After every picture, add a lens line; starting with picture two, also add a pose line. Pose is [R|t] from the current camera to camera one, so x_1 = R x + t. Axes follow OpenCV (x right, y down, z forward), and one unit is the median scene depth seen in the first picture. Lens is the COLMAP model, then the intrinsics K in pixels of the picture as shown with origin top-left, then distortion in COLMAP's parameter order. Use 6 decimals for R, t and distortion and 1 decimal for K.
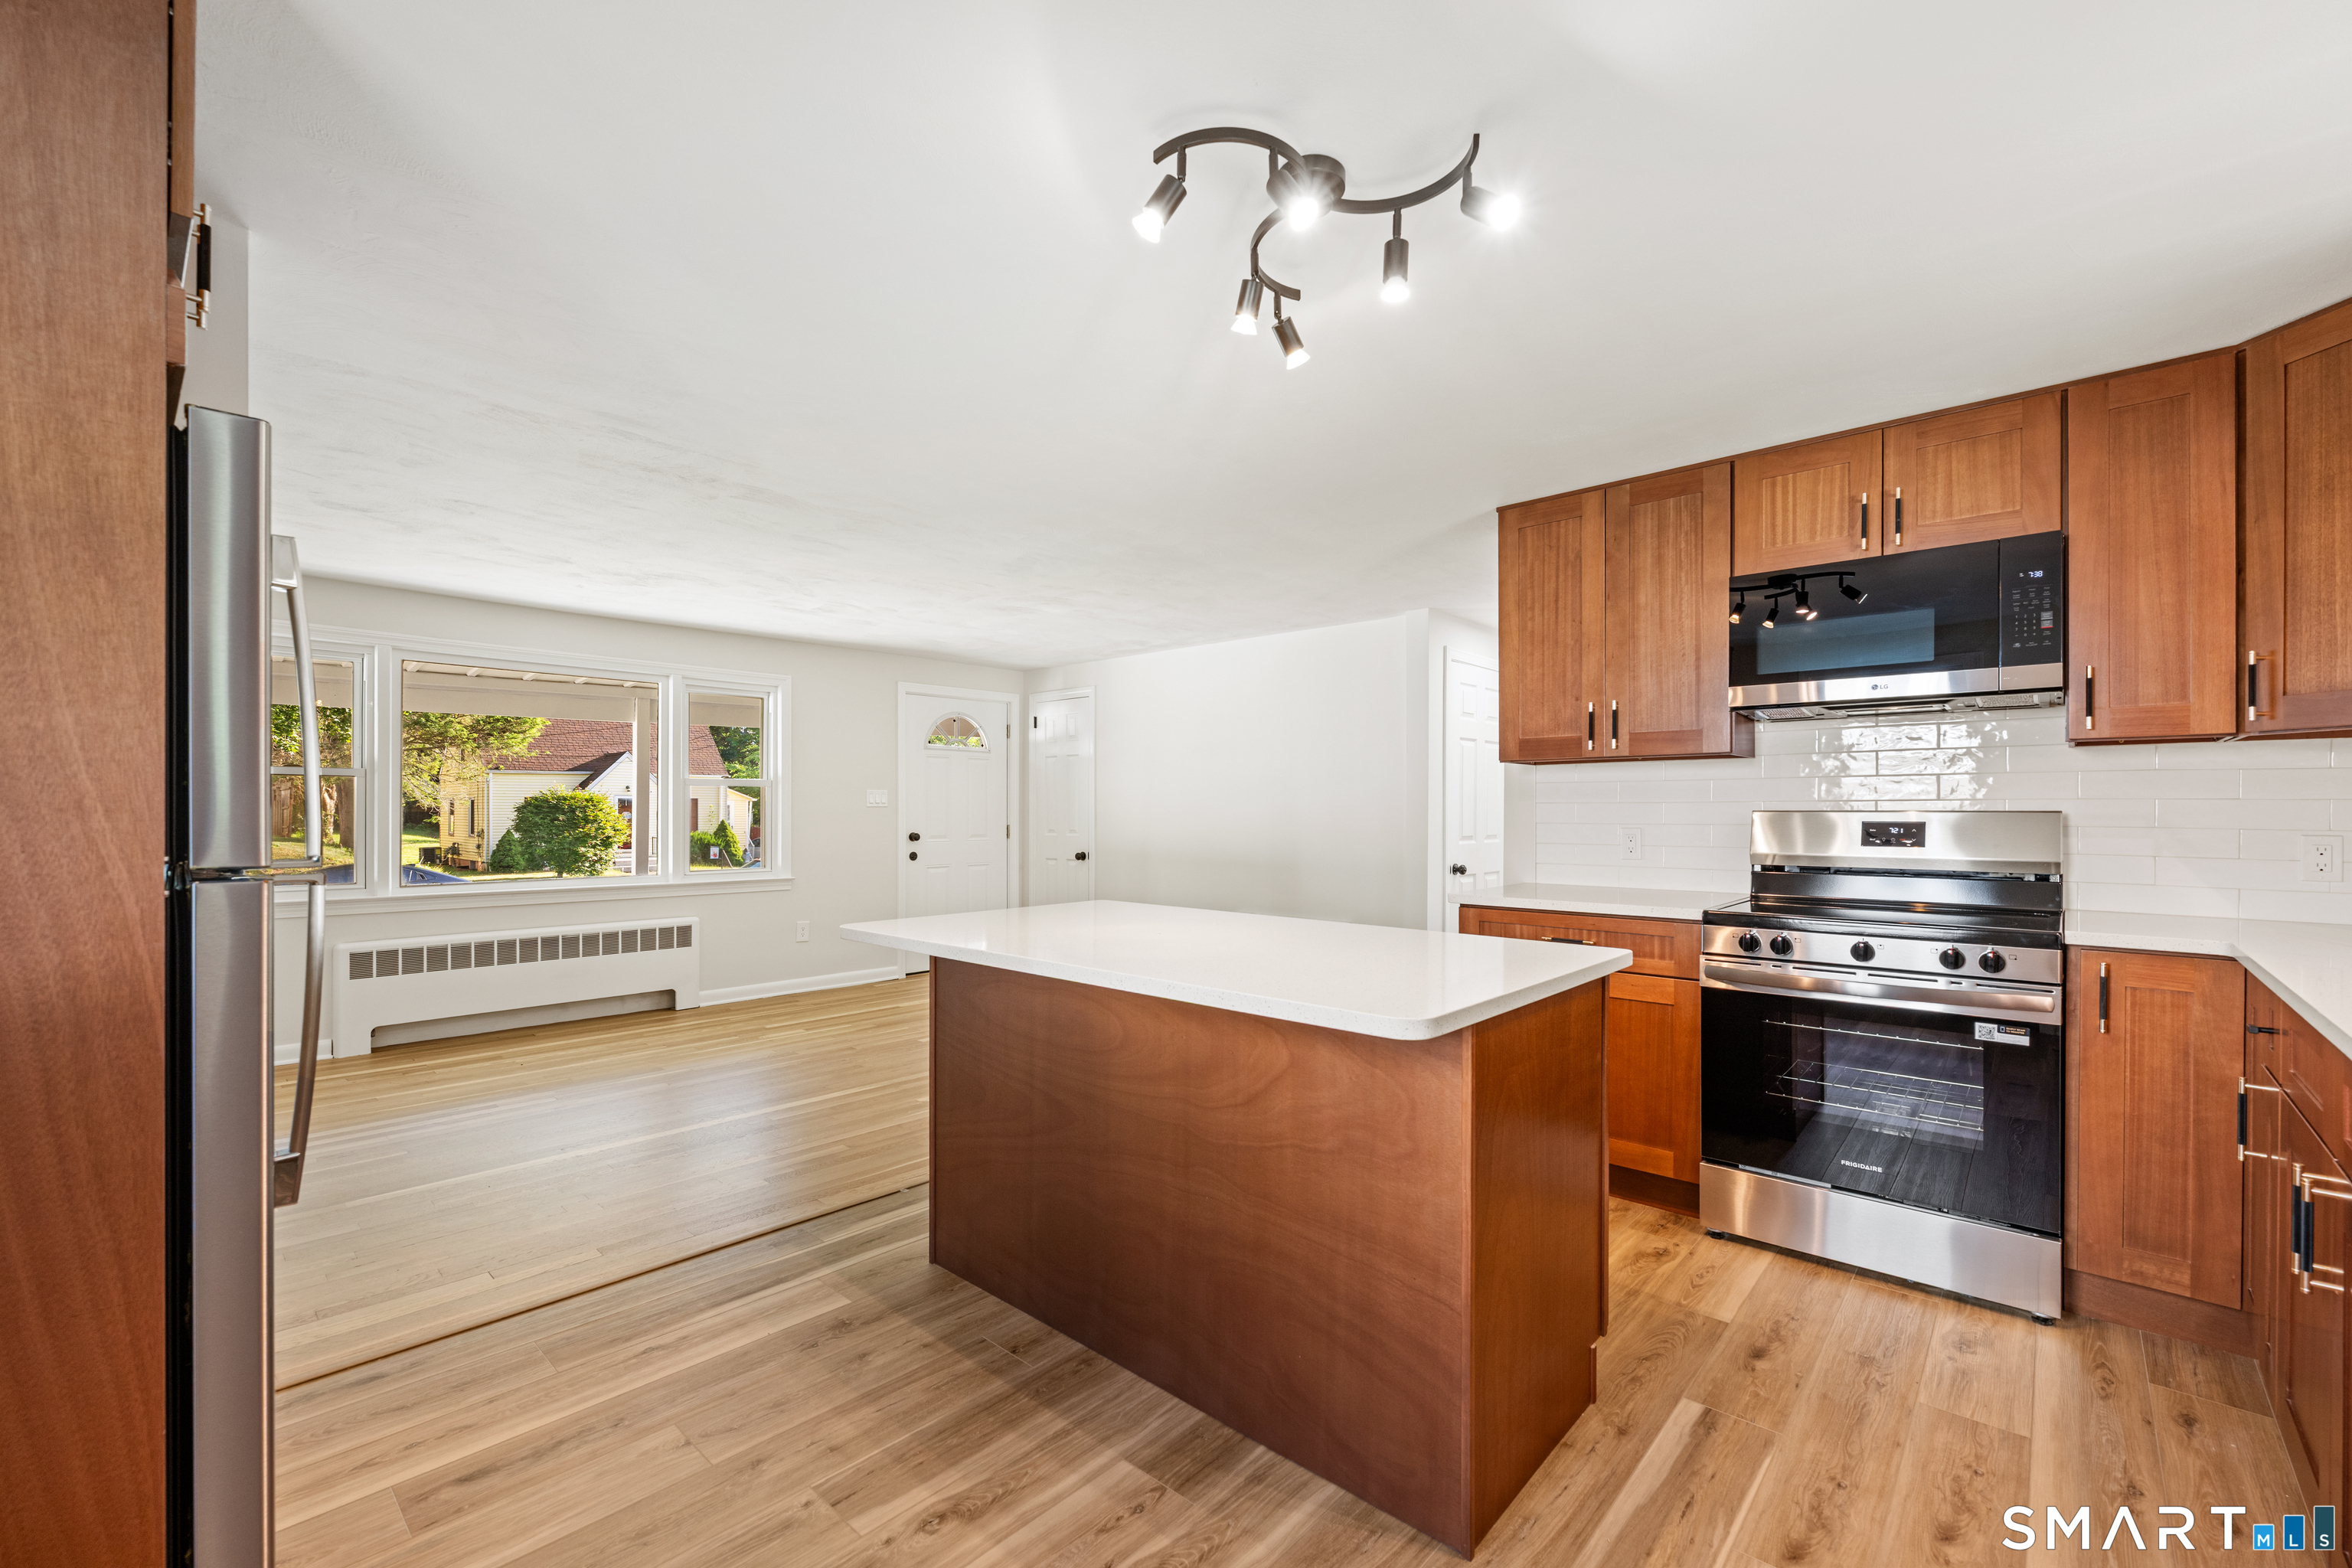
lens RADIAL K [[973.0, 0, 1188.9], [0, 973.0, 812.9], [0, 0, 1]] dist [-0.001038, -0.000005]
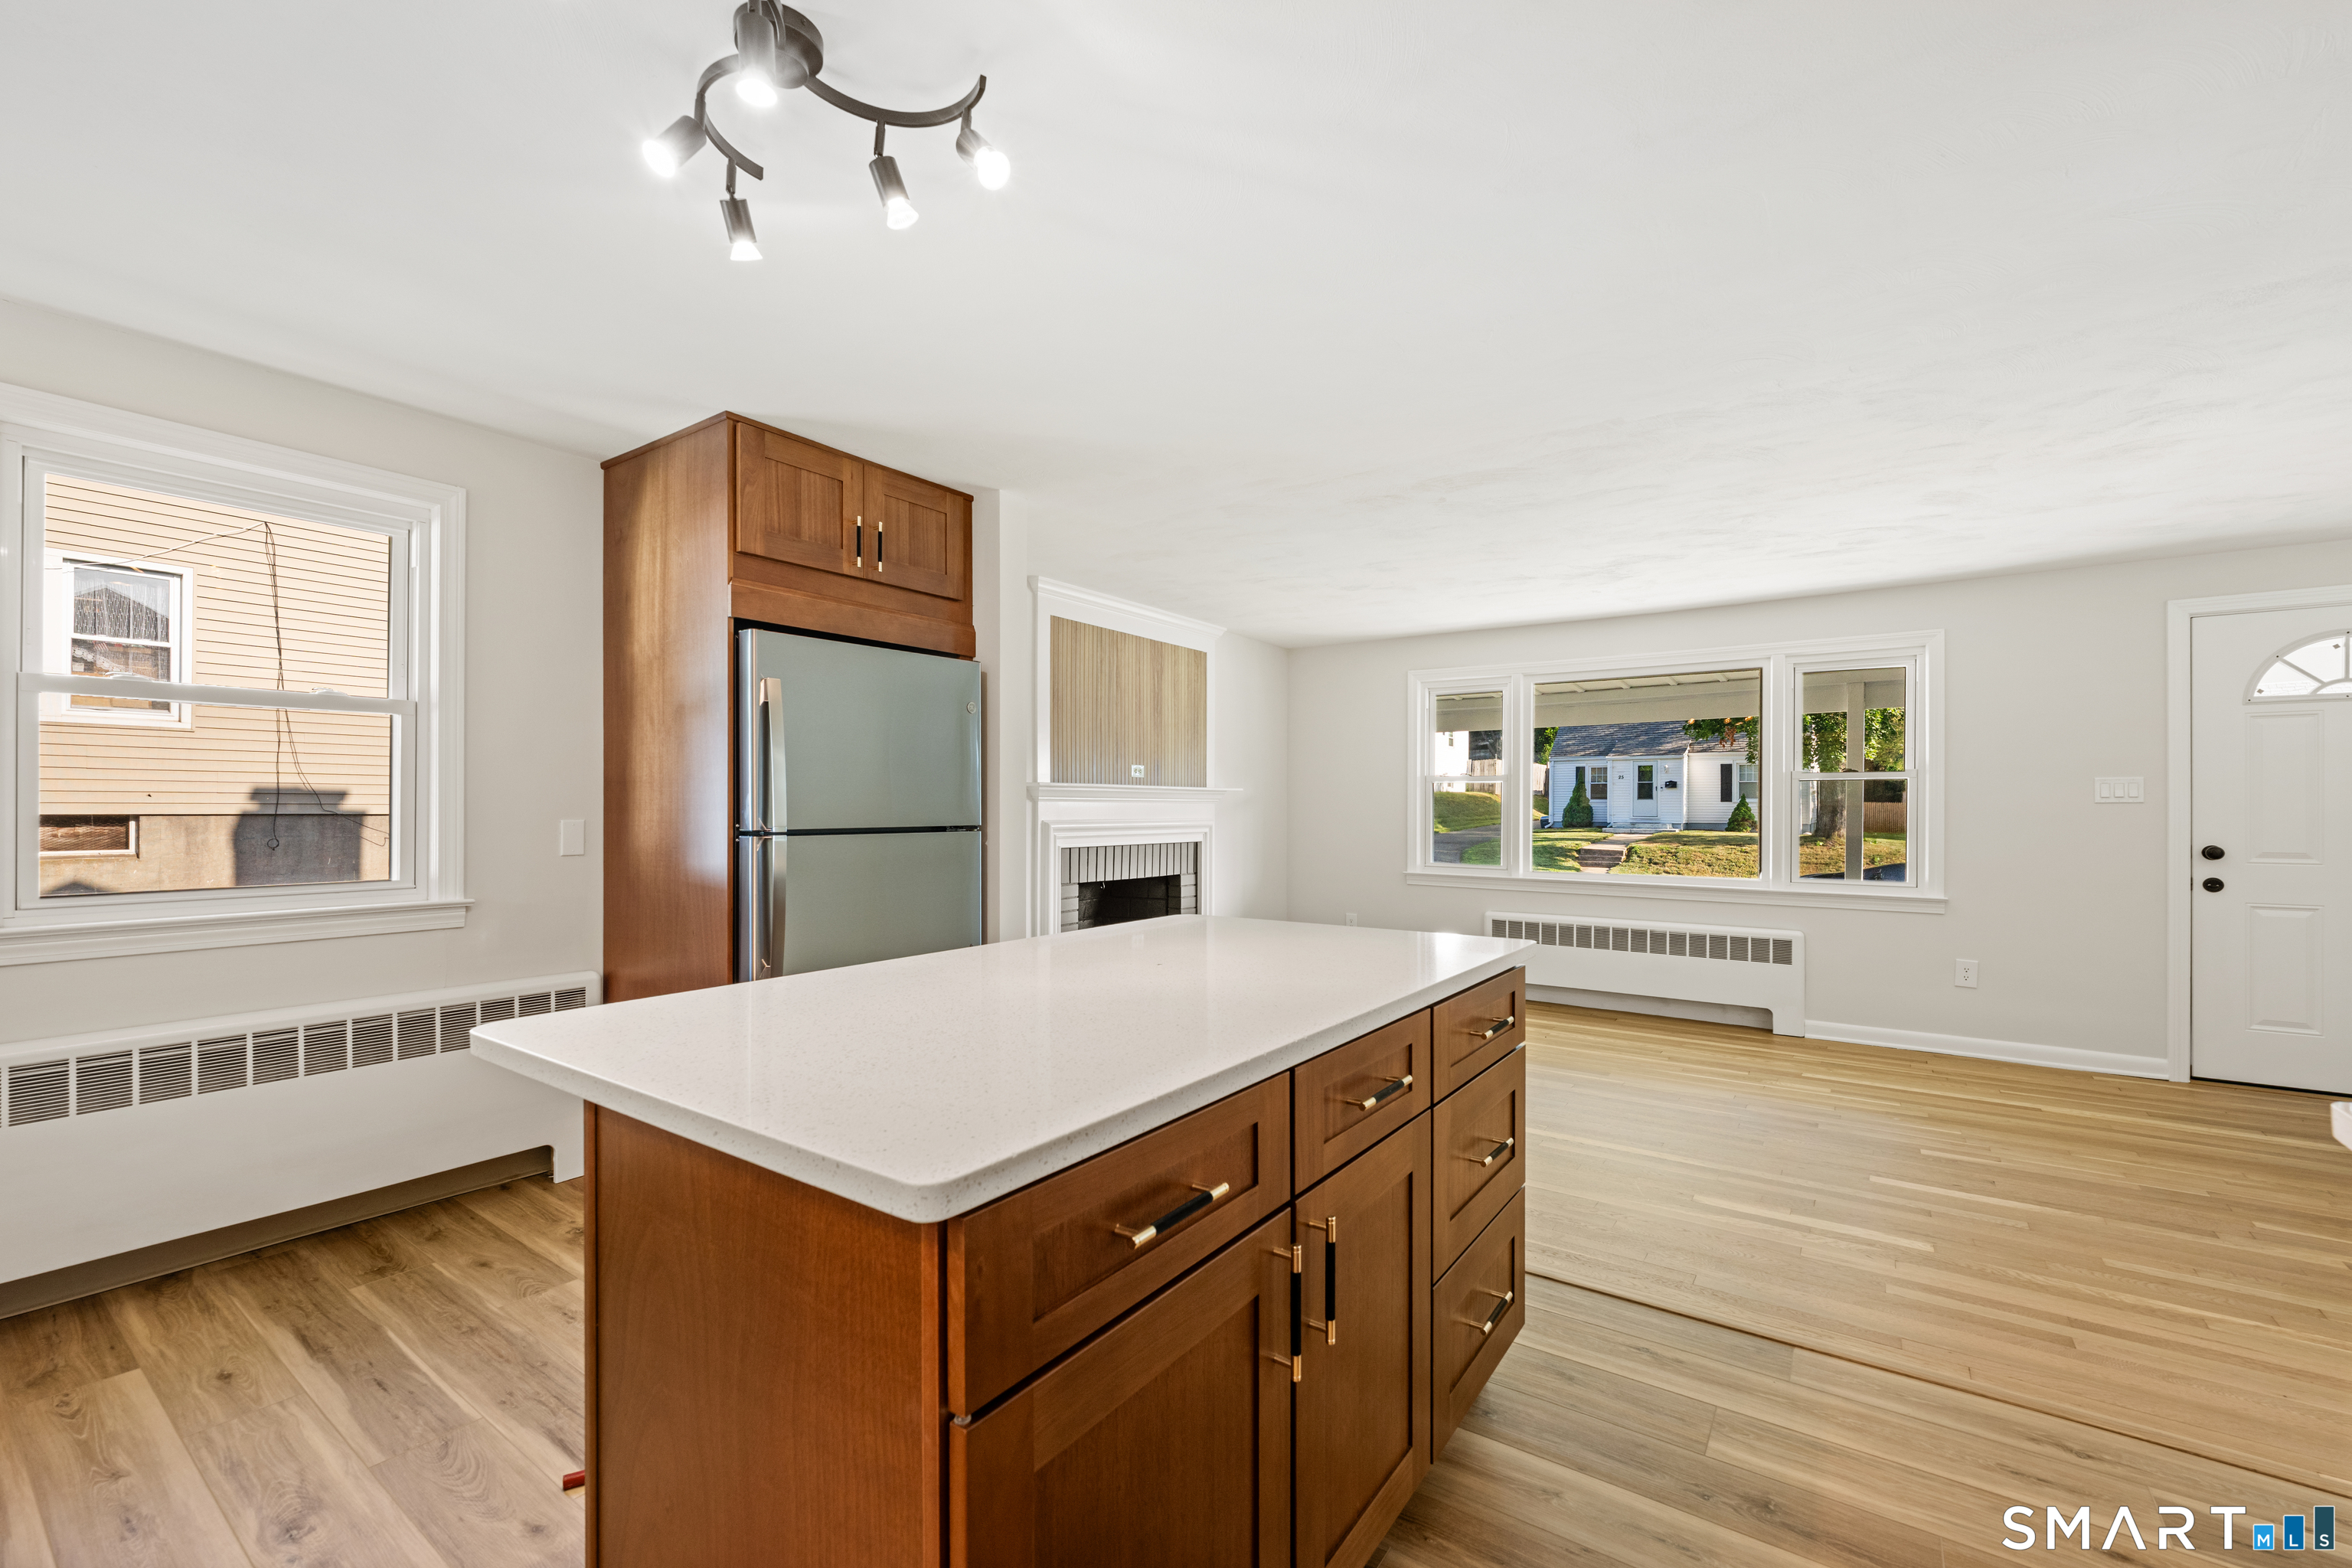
lens RADIAL K [[965.9, 0, 1183.3], [0, 965.9, 804.2], [0, 0, 1]] dist [-0.001549, 0.000056]
pose [[0.116967, -0.004562, -0.993125, 0.714040], [-0.003946, 0.999979, -0.005059, 0.000541], [0.993128, 0.004511, 0.116947, 0.903607]]
